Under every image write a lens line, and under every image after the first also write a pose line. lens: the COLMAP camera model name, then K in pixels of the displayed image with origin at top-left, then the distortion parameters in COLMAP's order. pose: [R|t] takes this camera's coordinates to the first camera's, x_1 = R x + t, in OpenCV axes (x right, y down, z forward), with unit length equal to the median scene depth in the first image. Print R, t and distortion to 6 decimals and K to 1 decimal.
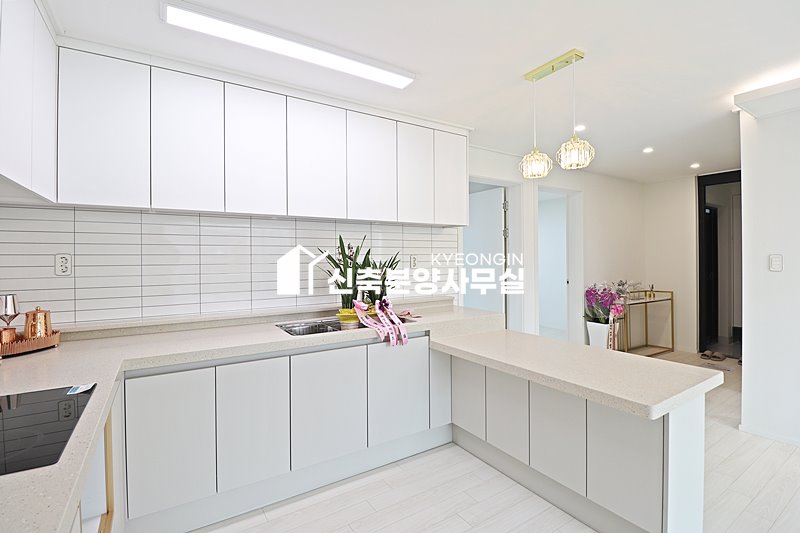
lens RADIAL K [[373.5, 0, 401.6], [0, 373.5, 260.2], [0, 0, 1]] dist [0.008588, -0.015561]
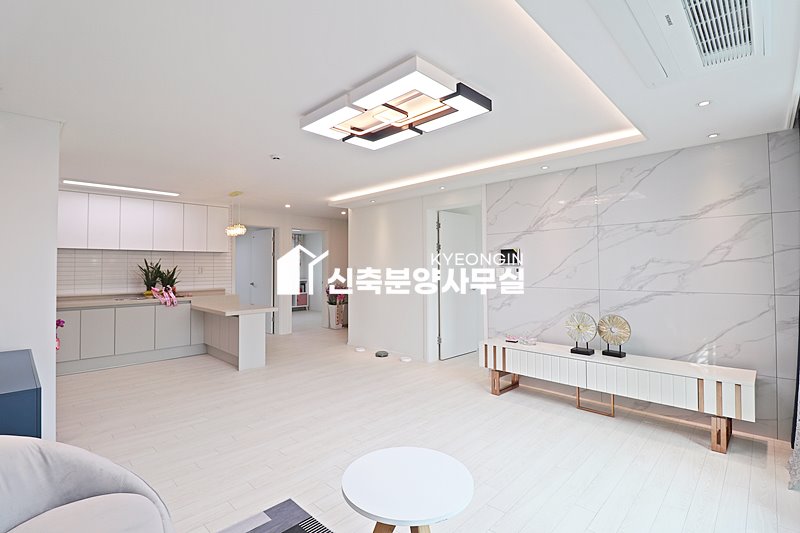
lens RADIAL K [[376.9, 0, 402.7], [0, 376.9, 256.7], [0, 0, 1]] dist [0.000717, -0.017323]
pose [[0.974142, 0.009446, 0.225741, 0.840732], [-0.001677, 0.999400, -0.034581, -0.000602], [-0.225932, 0.033309, 0.973573, -1.574715]]
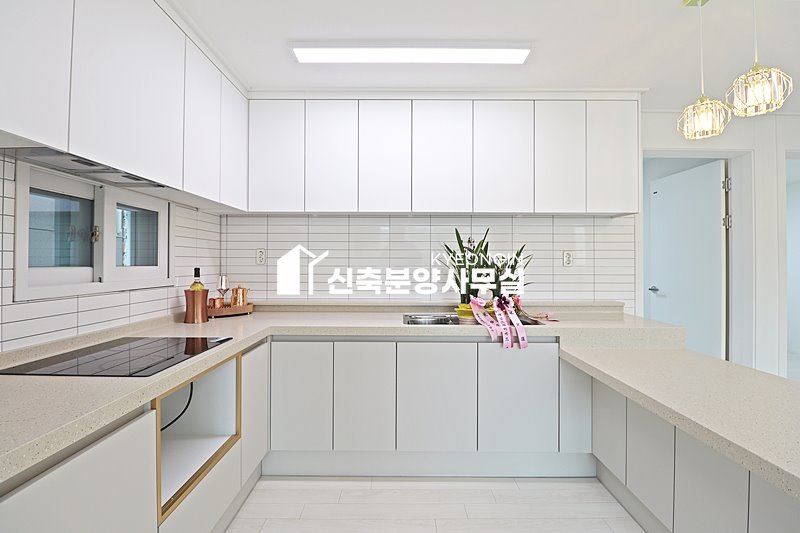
lens RADIAL K [[373.5, 0, 401.6], [0, 373.5, 260.2], [0, 0, 1]] dist [0.008588, -0.015561]
pose [[0.843120, 0.005731, -0.537695, 0.240107], [-0.010764, 0.999923, -0.006220, 0.023910], [0.537617, 0.011032, 0.843117, 0.089303]]
